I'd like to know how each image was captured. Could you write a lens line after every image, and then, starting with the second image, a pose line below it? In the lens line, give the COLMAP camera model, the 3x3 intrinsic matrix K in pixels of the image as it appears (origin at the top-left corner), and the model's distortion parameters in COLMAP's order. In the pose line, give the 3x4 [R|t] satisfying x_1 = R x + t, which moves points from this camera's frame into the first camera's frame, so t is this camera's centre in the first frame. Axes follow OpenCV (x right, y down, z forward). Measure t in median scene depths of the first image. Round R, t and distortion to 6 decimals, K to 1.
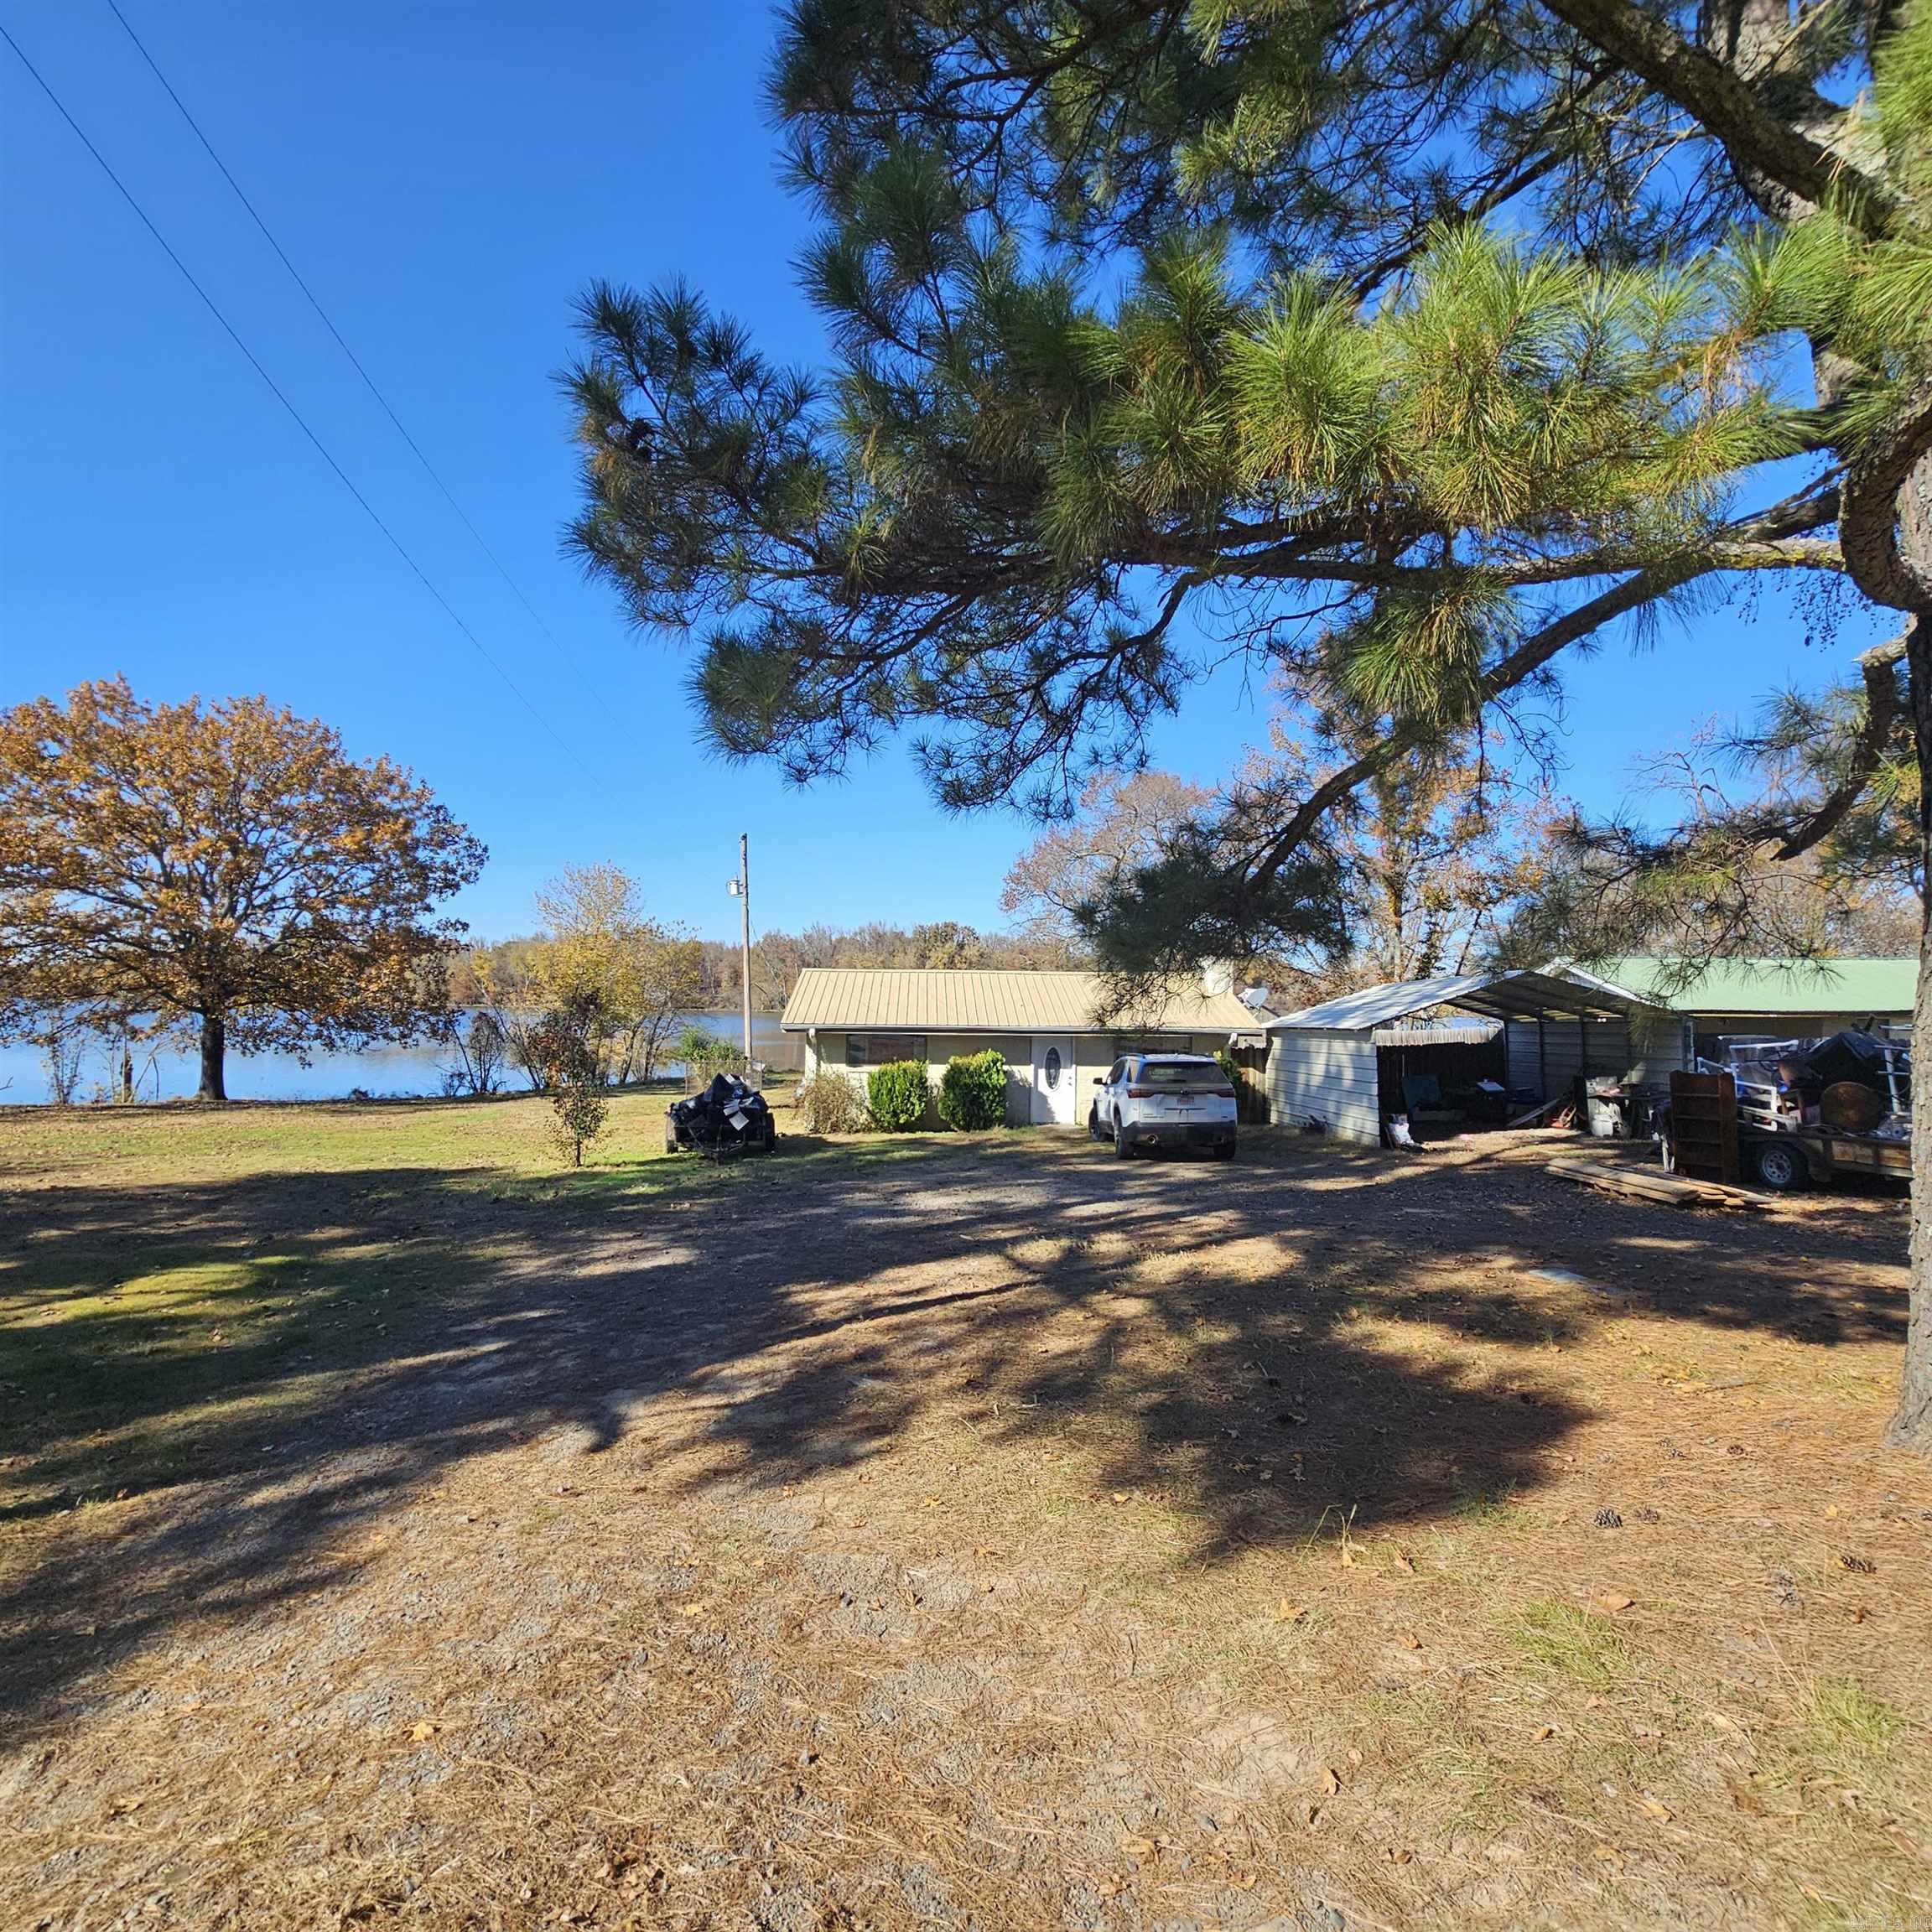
lens RADIAL K [[1039.9, 0, 969.1], [0, 1039.9, 946.2], [0, 0, 1]] dist [0.000560, -0.000199]
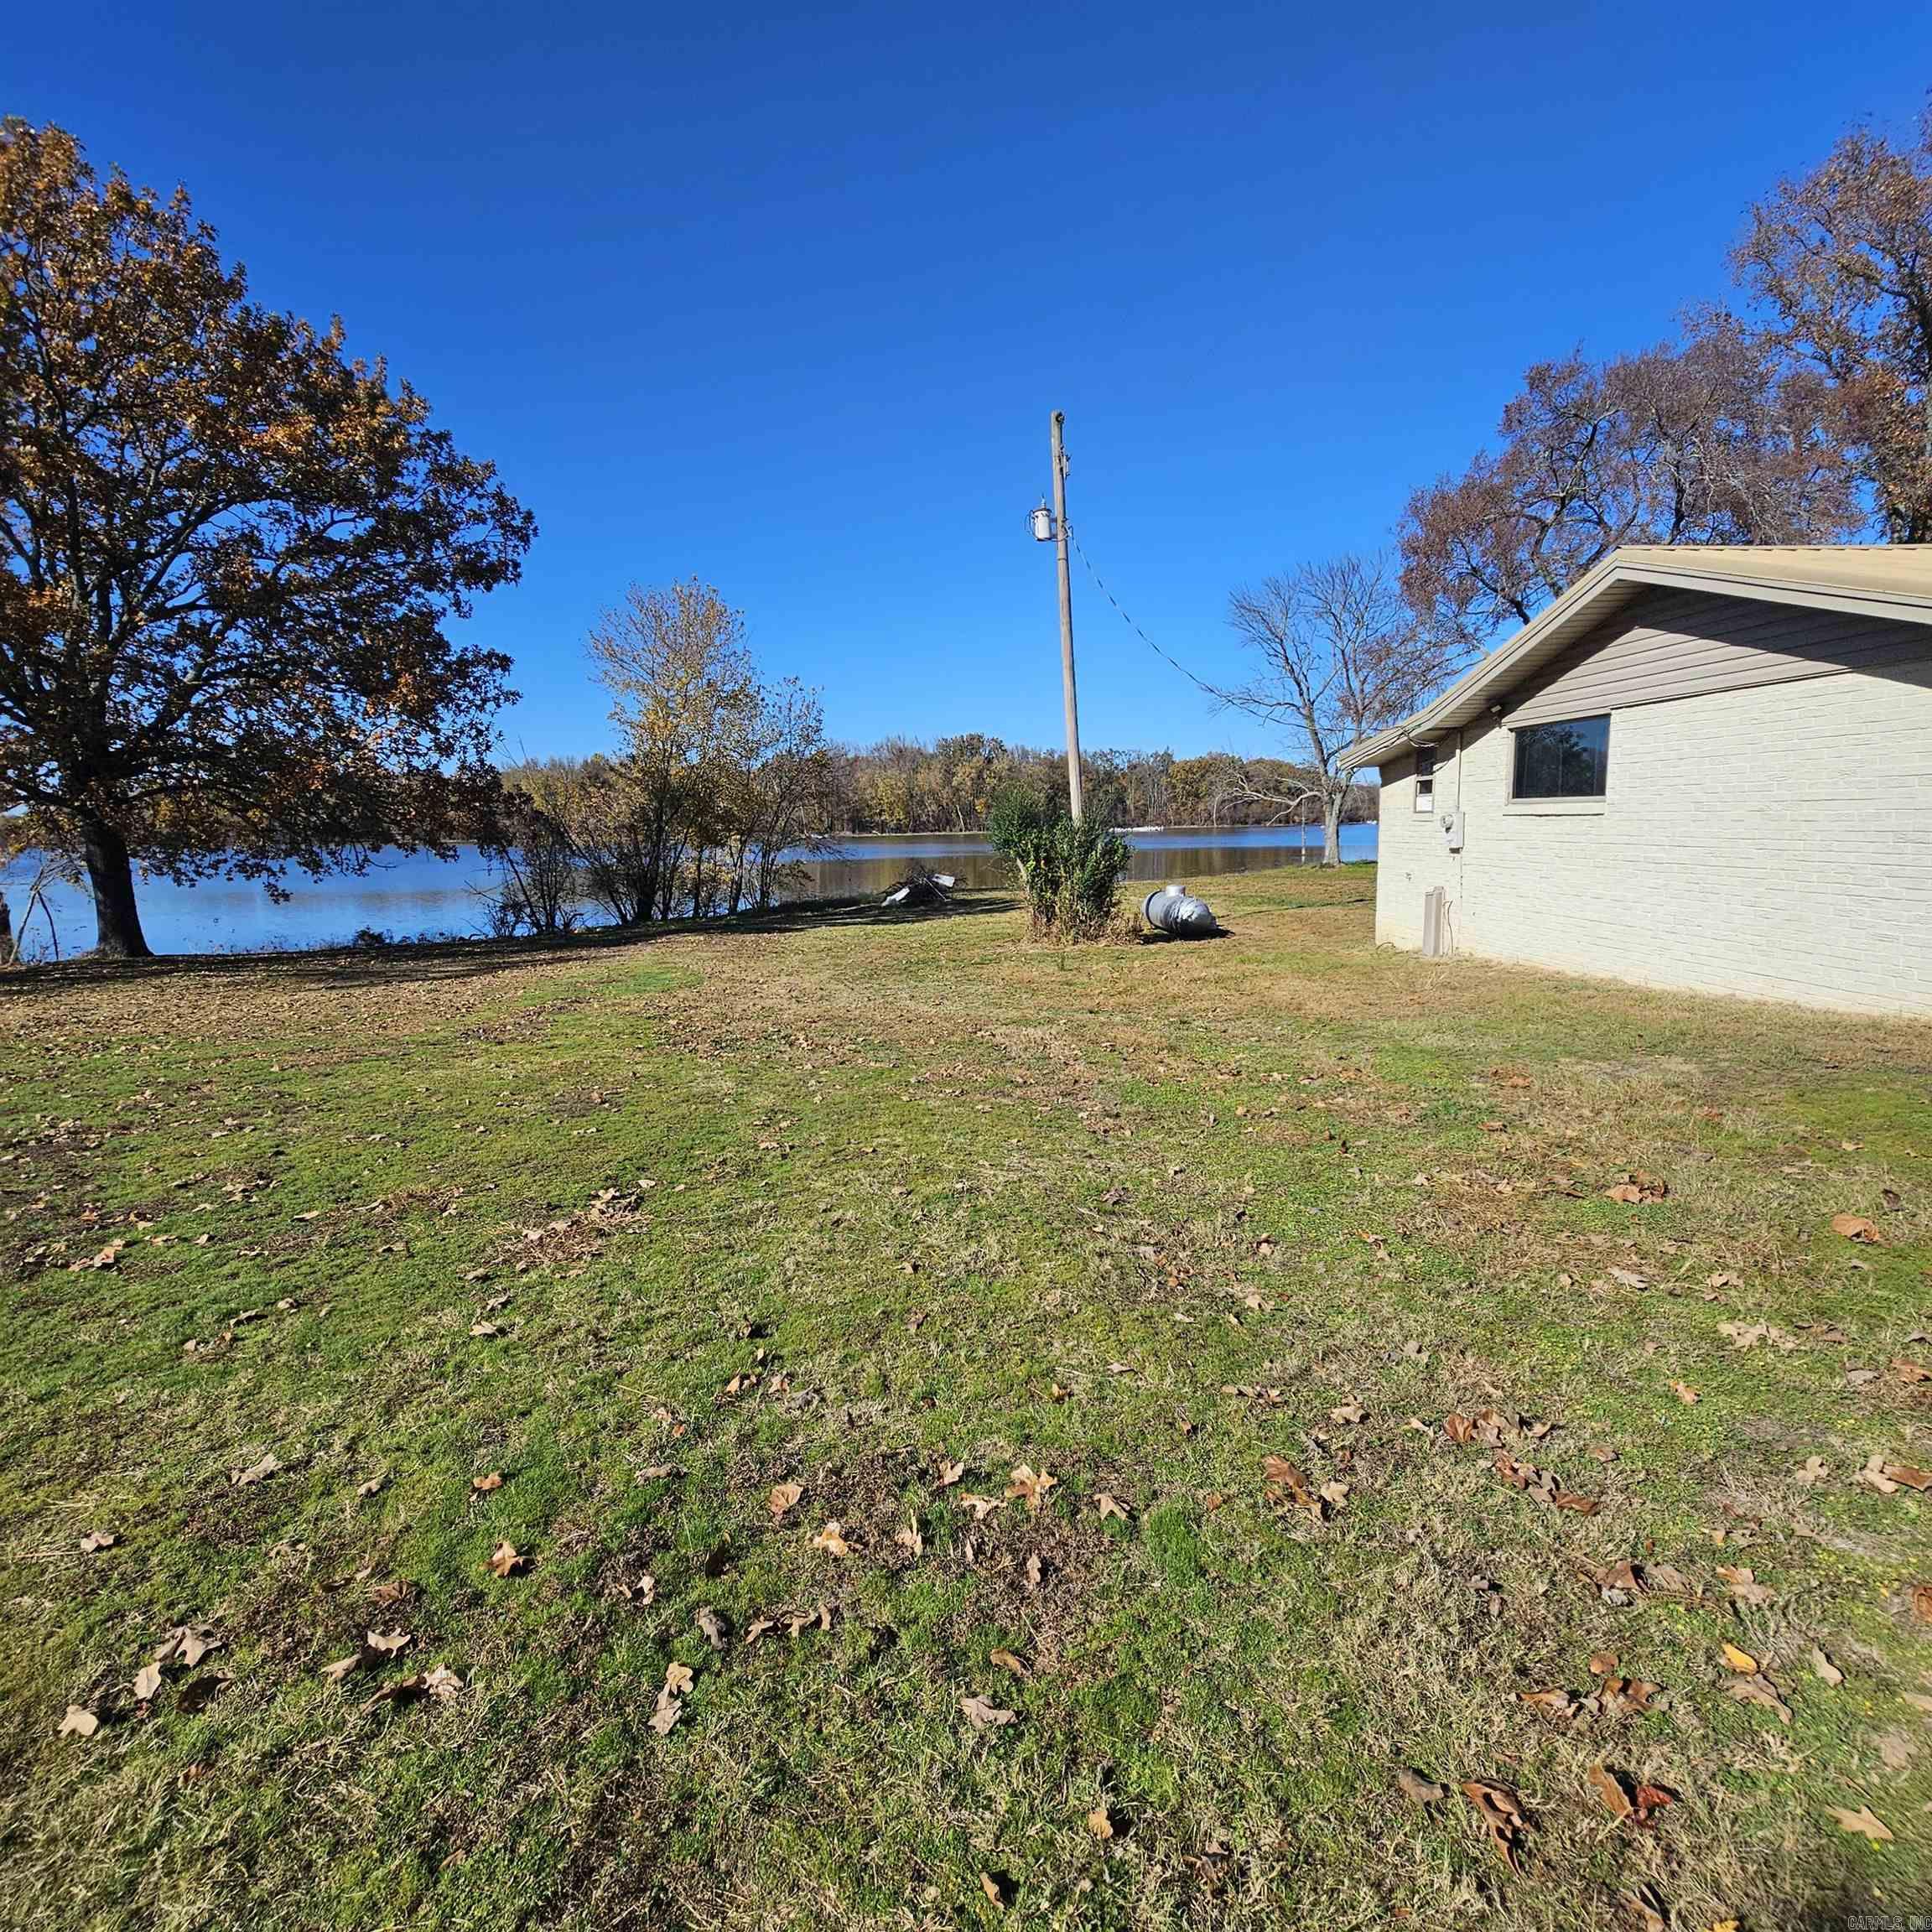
lens RADIAL K [[1043.1, 0, 973.4], [0, 1043.1, 973.7], [0, 0, 1]] dist [-0.000255, -0.000147]
pose [[0.999438, -0.033178, 0.004796, -0.218893], [0.031638, 0.980843, 0.192215, 0.051183], [-0.011081, -0.191956, 0.981341, 0.361209]]
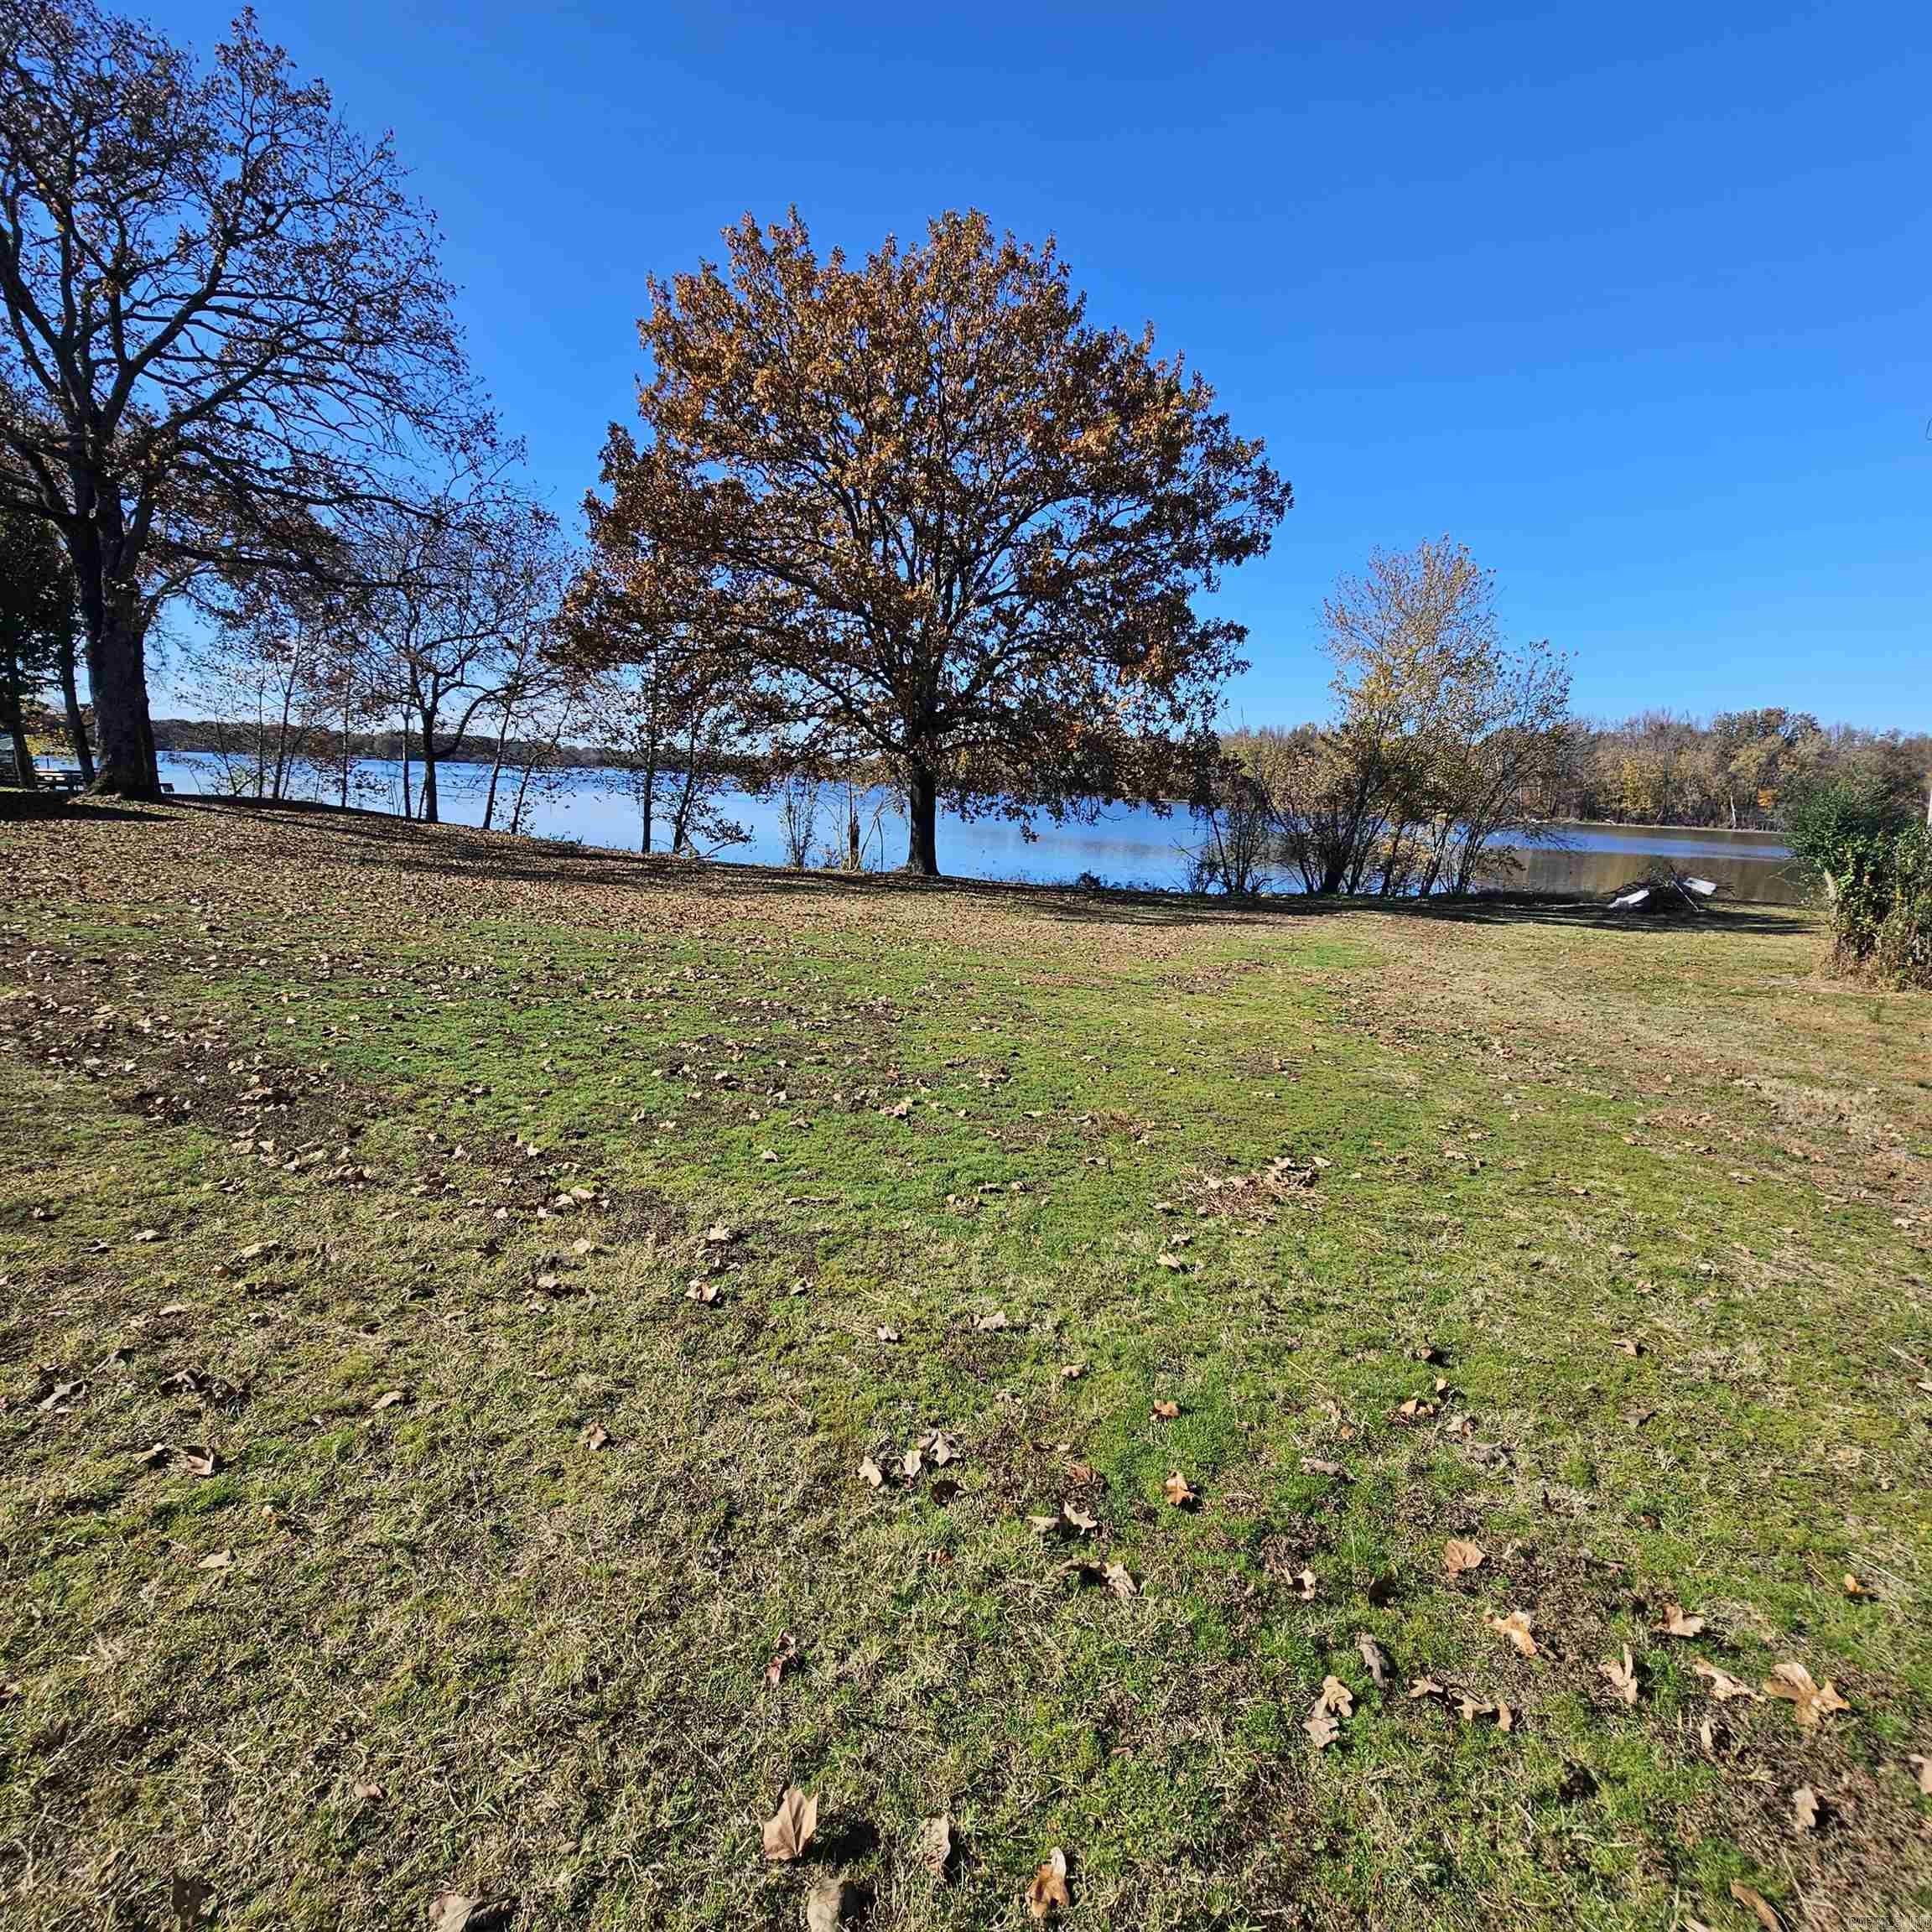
lens RADIAL K [[1040.7, 0, 982.4], [0, 1040.7, 974.3], [0, 0, 1]] dist [0.002210, -0.001832]
pose [[0.812898, 0.128107, -0.568141, -0.222919], [-0.005611, 0.977186, 0.212313, 0.051053], [0.582378, -0.169401, 0.795071, 0.361832]]
